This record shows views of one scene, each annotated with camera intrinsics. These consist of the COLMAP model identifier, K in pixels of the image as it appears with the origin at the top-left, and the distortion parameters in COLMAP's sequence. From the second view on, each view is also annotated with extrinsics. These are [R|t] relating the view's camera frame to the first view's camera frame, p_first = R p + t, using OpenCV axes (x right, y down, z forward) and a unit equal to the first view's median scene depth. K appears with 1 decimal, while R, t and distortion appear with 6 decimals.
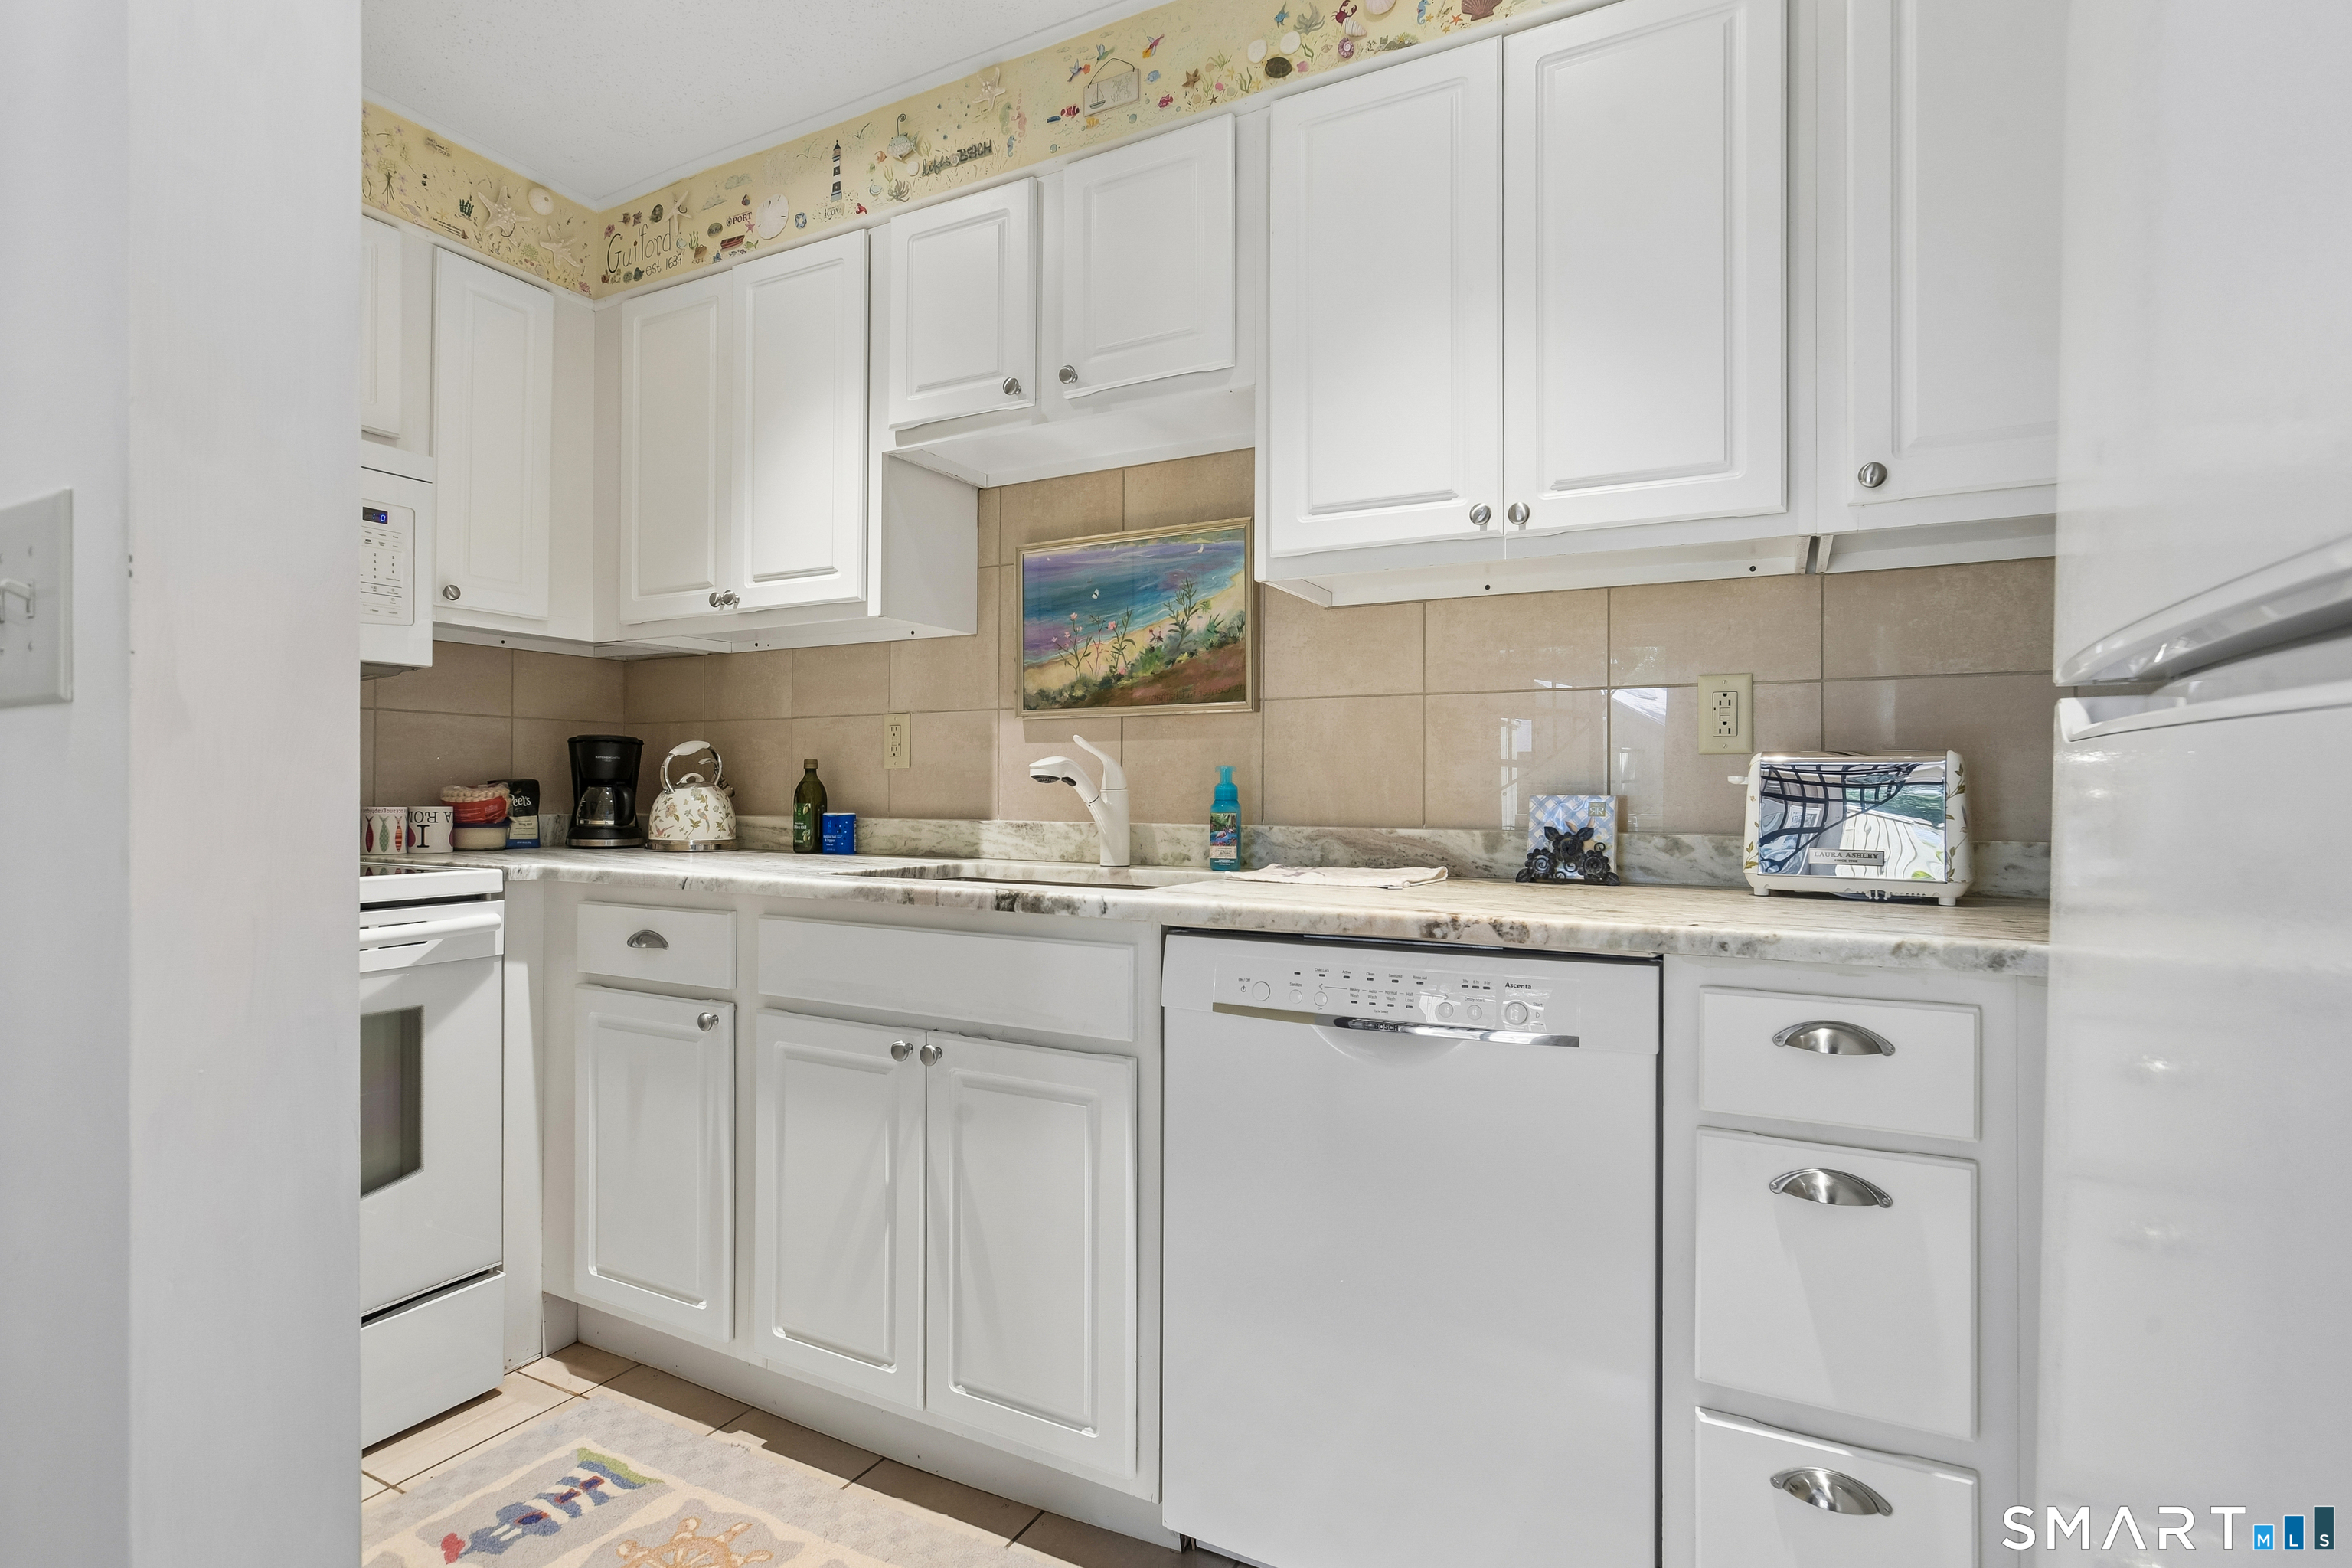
lens RADIAL K [[1150.9, 0, 1177.9], [0, 1150.9, 776.6], [0, 0, 1]] dist [-0.002408, 0.000087]
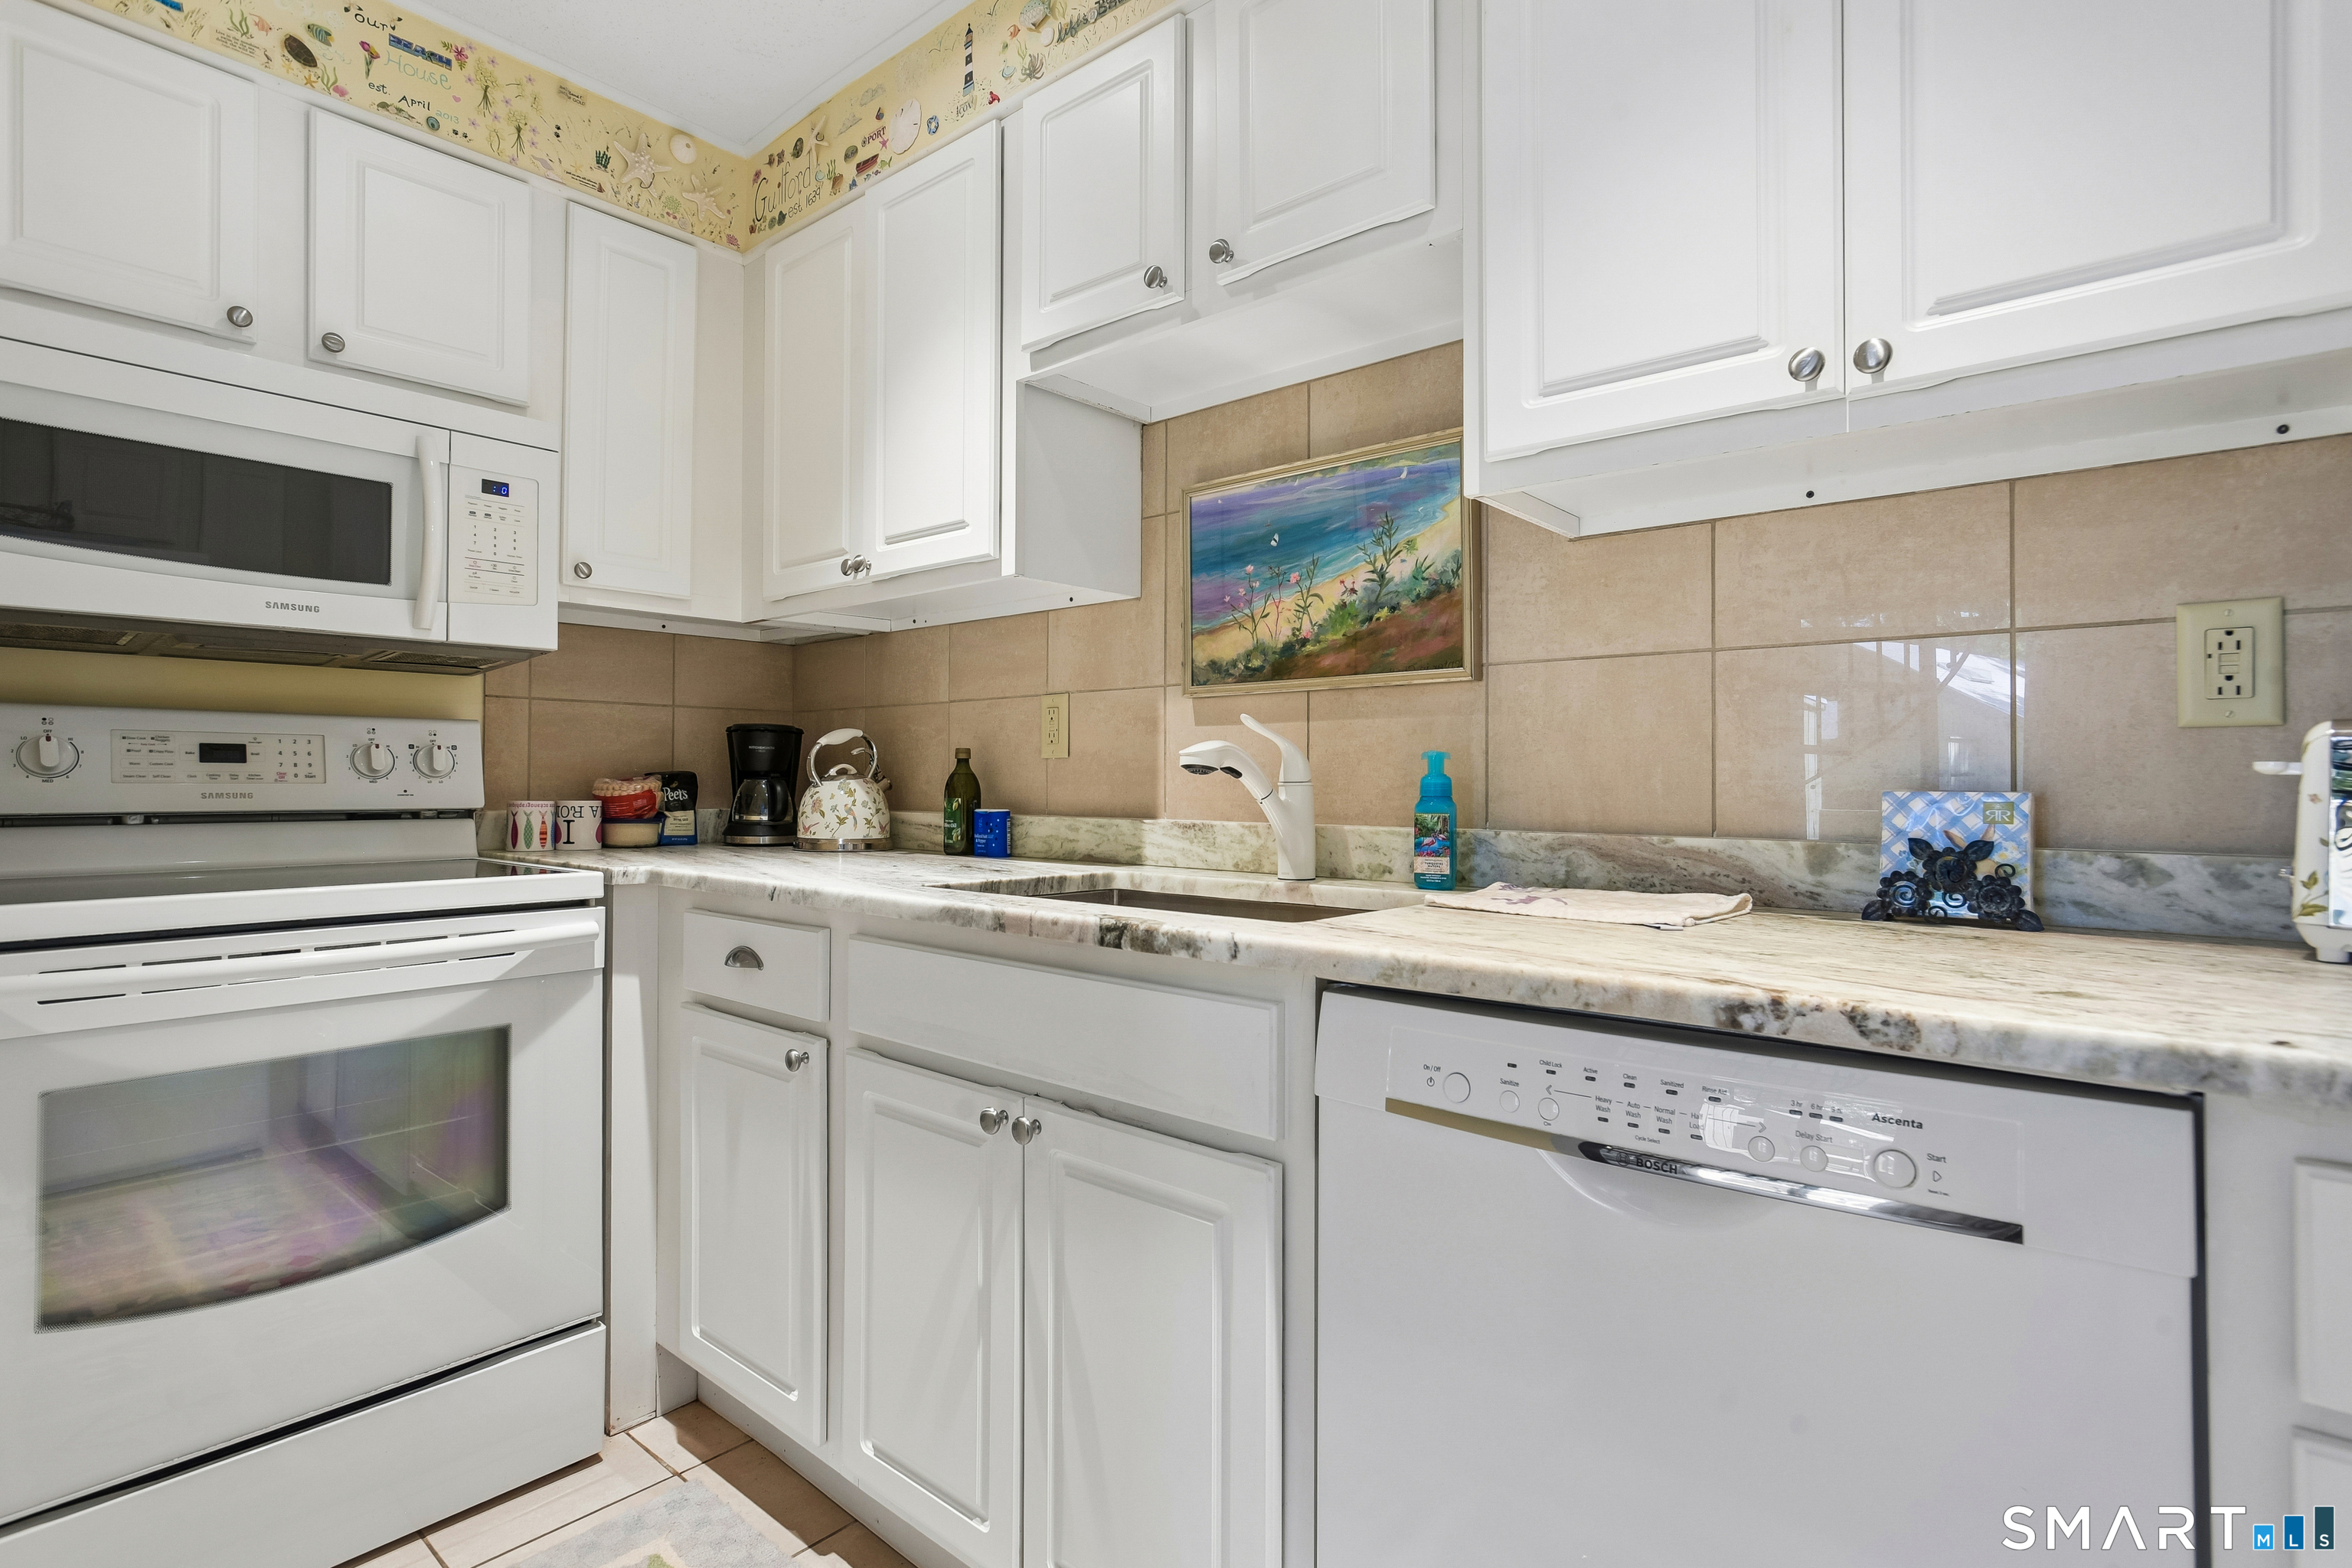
lens RADIAL K [[1170.9, 0, 1169.7], [0, 1170.9, 760.6], [0, 0, 1]] dist [-0.021066, 0.018708]
pose [[0.975649, -0.004412, -0.219292, 0.037527], [0.003055, 0.999974, -0.006527, 0.001109], [0.219315, 0.005698, 0.975638, 0.193300]]
